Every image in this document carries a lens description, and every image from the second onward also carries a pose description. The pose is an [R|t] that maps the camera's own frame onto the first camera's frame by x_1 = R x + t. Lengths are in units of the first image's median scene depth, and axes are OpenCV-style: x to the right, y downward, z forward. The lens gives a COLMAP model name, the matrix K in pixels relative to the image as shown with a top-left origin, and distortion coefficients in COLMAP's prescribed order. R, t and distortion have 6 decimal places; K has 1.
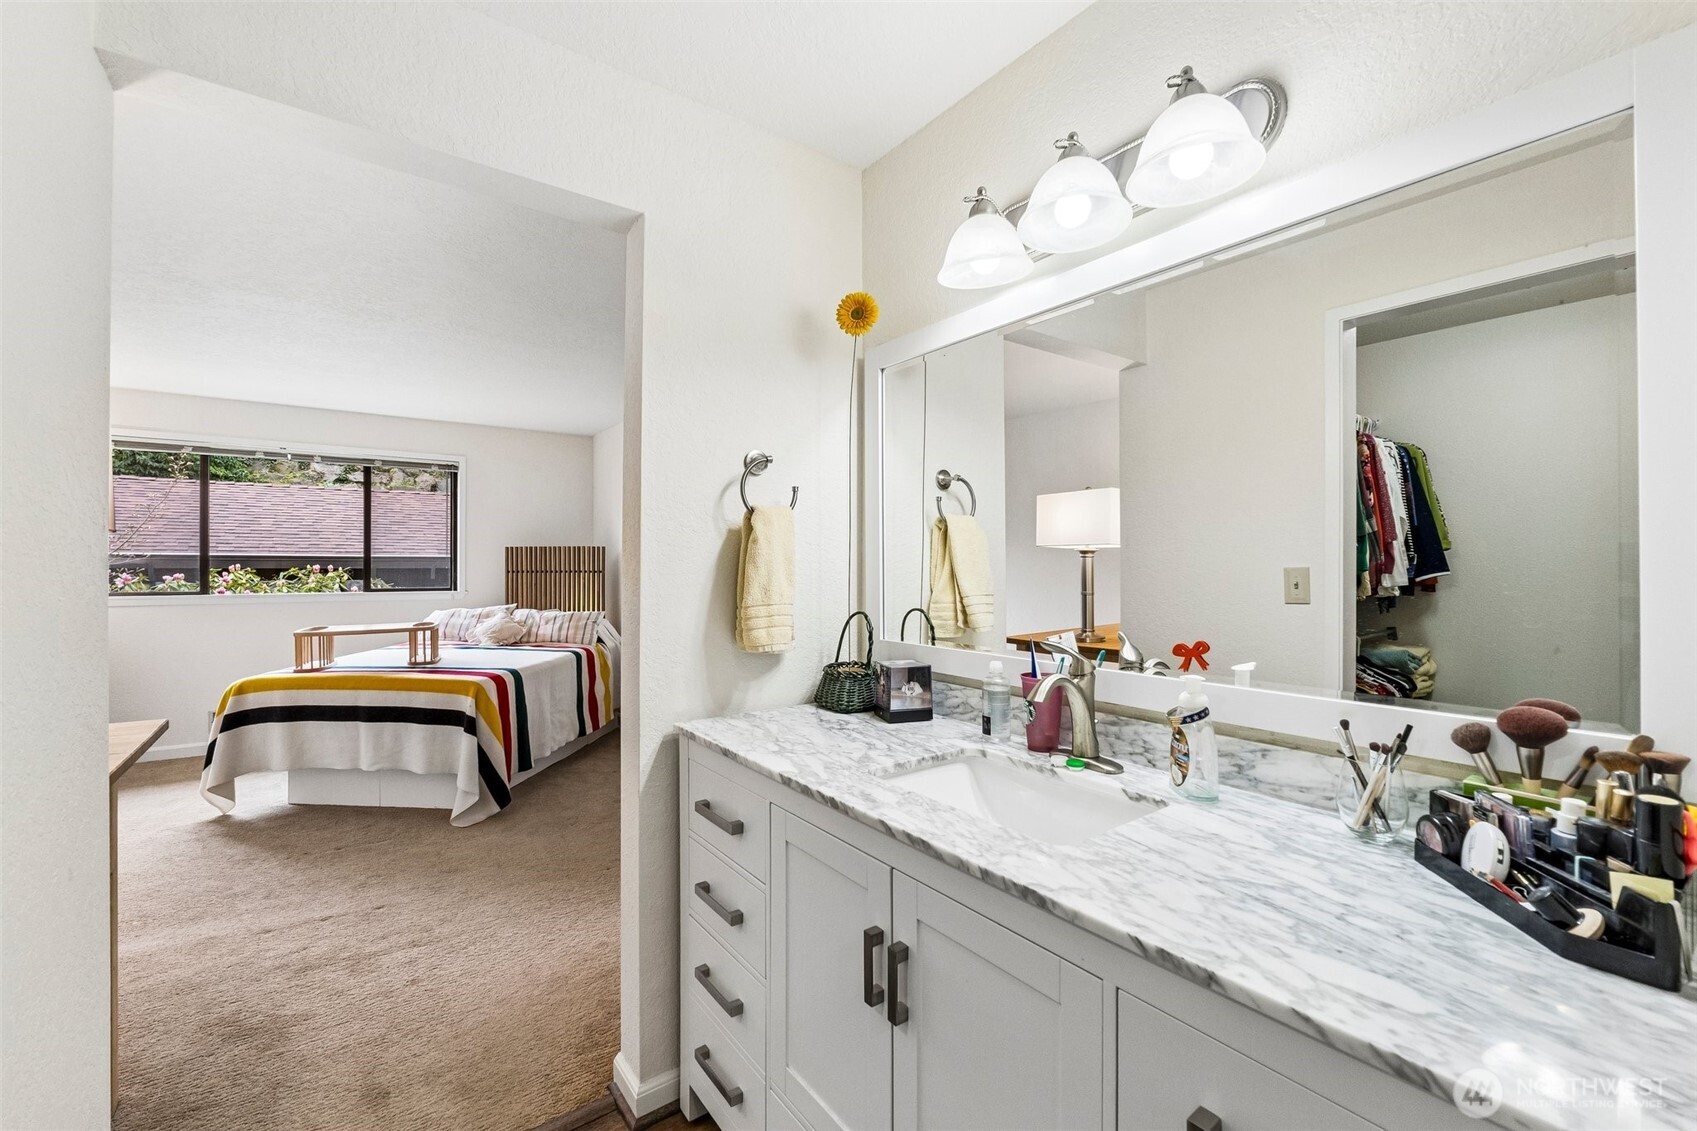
lens RADIAL K [[703.1, 0, 848.5], [0, 703.1, 565.5], [0, 0, 1]] dist [-0.007908, -0.000789]
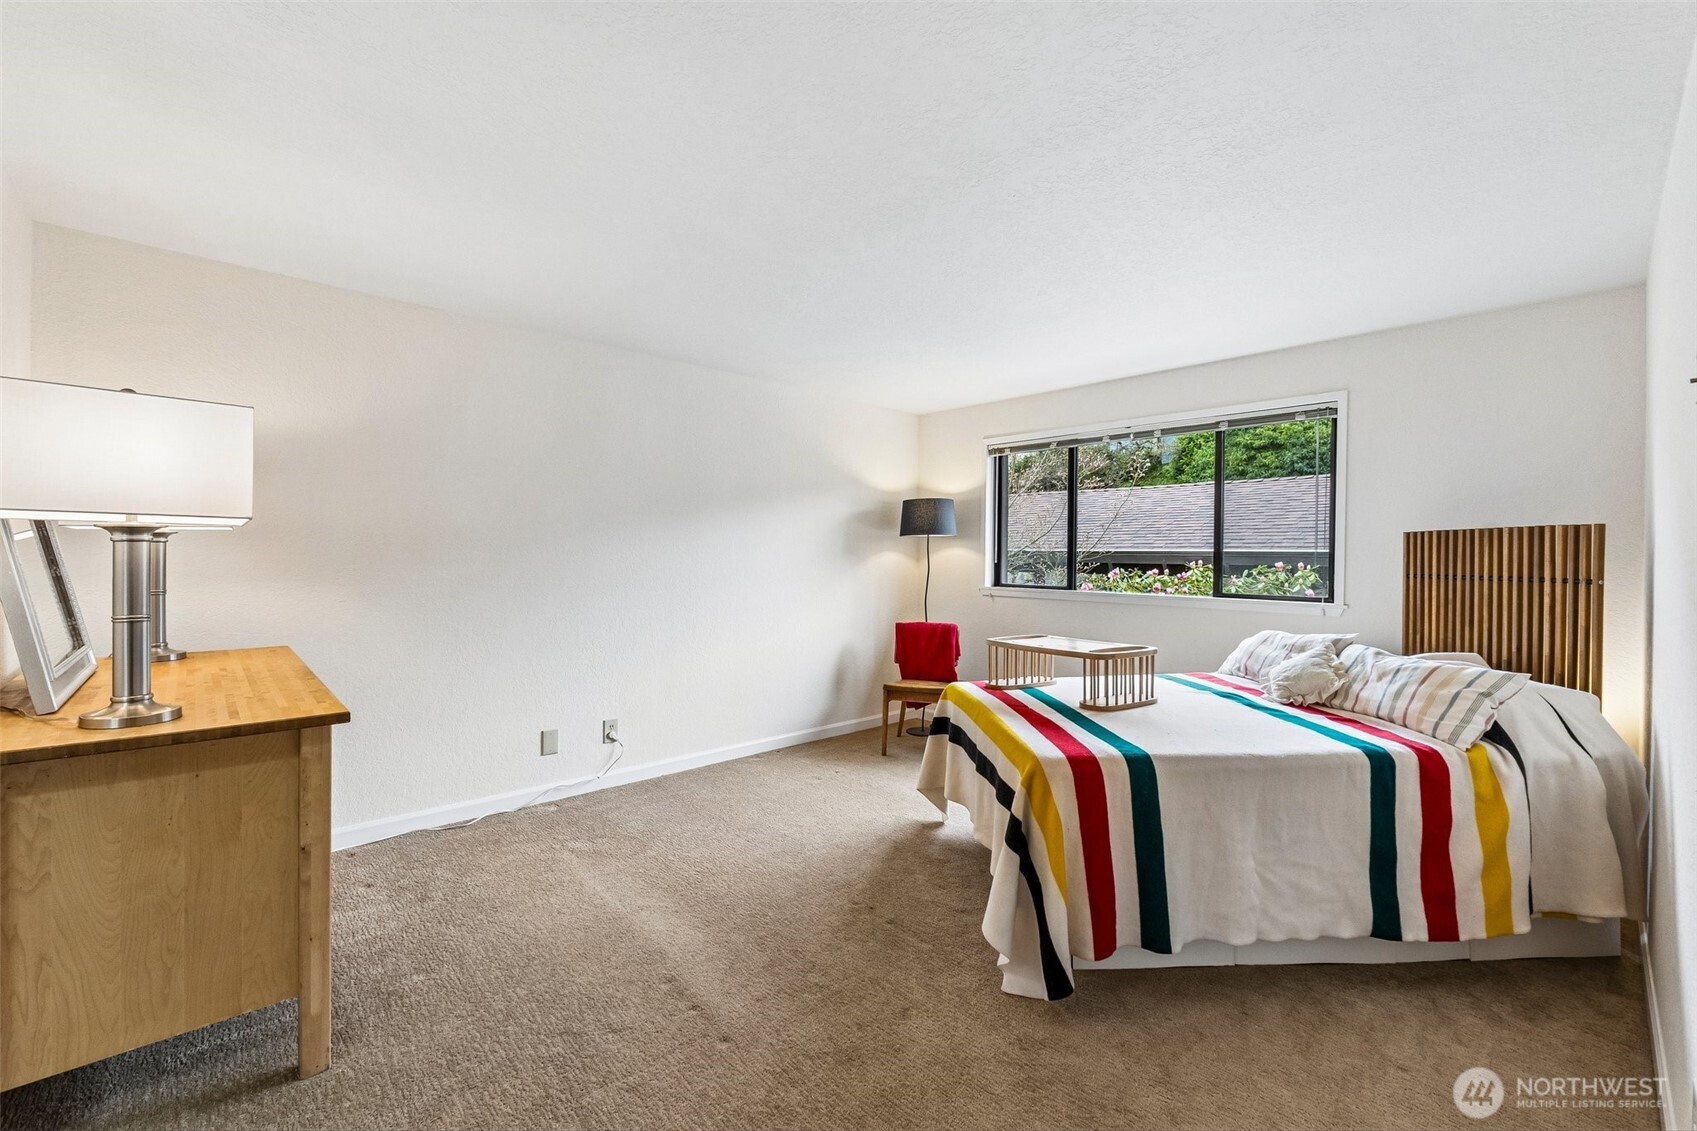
lens RADIAL K [[703.1, 0, 848.5], [0, 703.1, 565.5], [0, 0, 1]] dist [-0.007908, -0.000789]
pose [[0.125939, 0.013698, -0.991943, 0.030918], [-0.011430, 0.999858, 0.012356, -0.002286], [0.991972, 0.009782, 0.126078, 0.702349]]
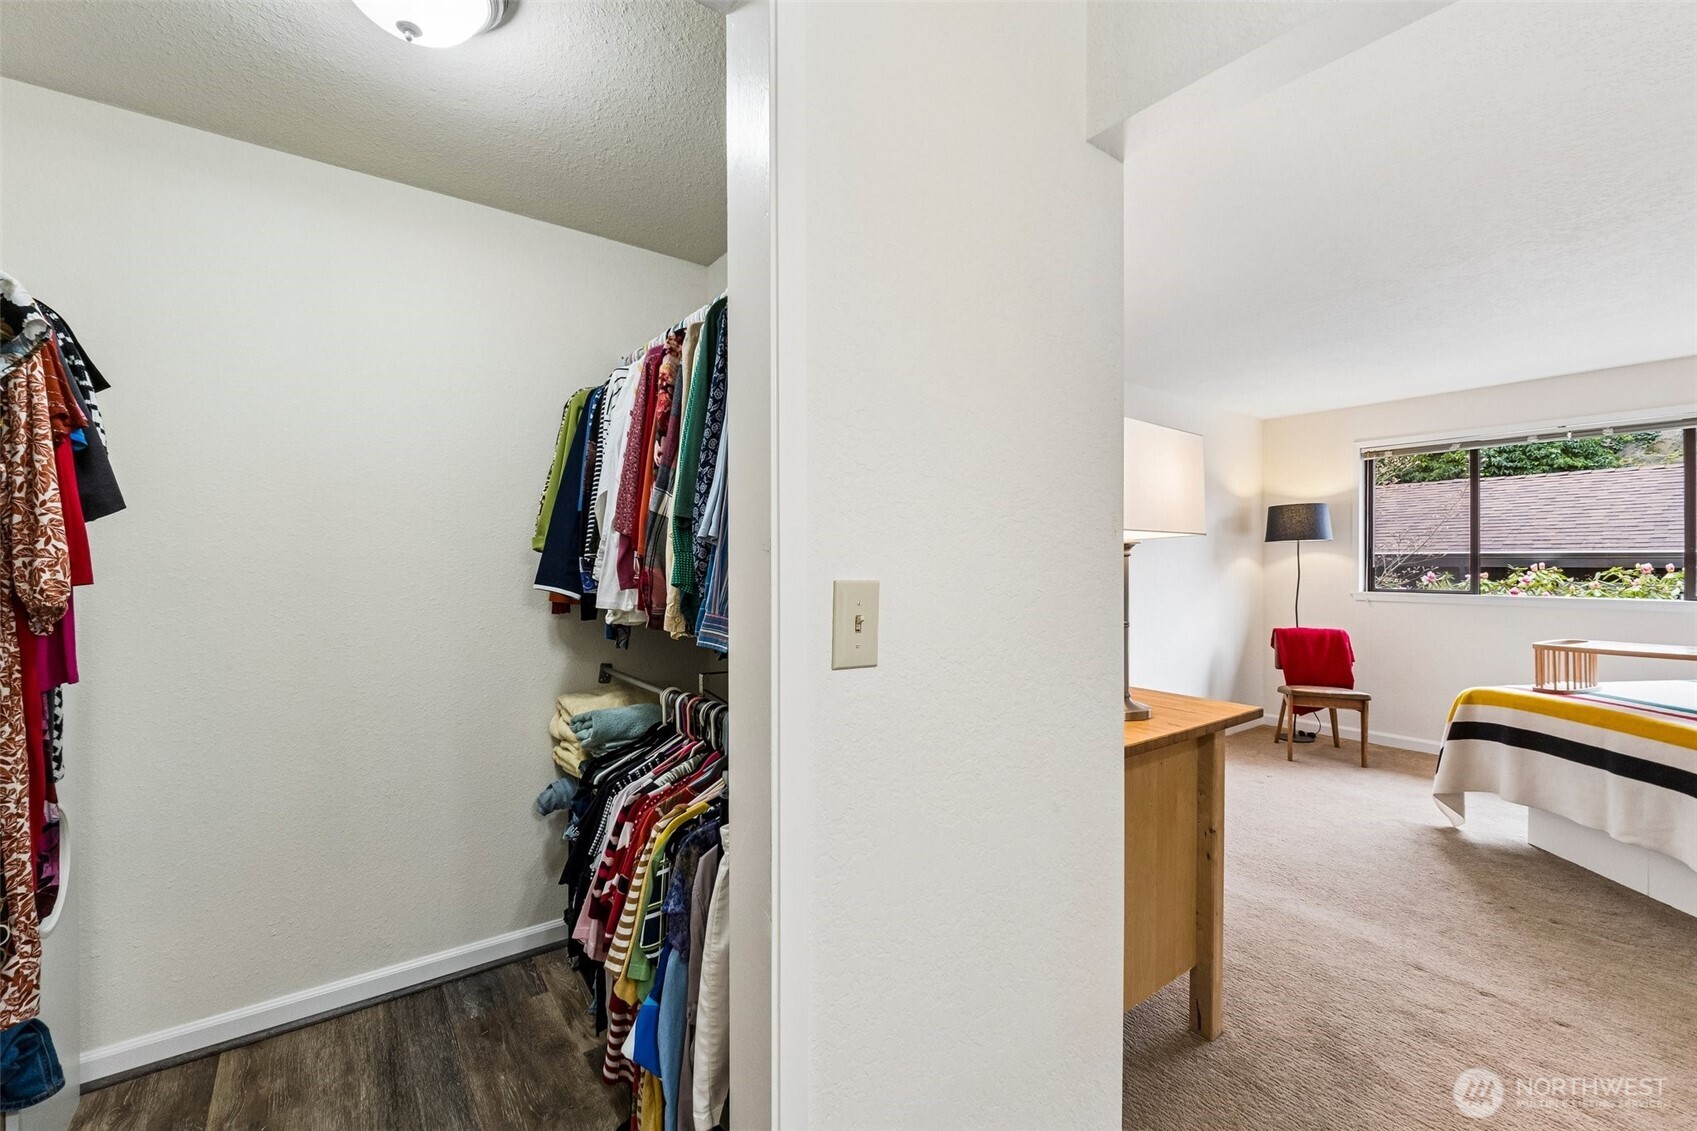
lens RADIAL K [[703.1, 0, 848.5], [0, 703.1, 565.5], [0, 0, 1]] dist [-0.007908, -0.000789]
pose [[0.009203, 0.002847, -0.999954, 0.040378], [-0.000984, 0.999995, 0.002838, -0.000212], [0.999957, 0.000958, 0.009205, 0.159049]]
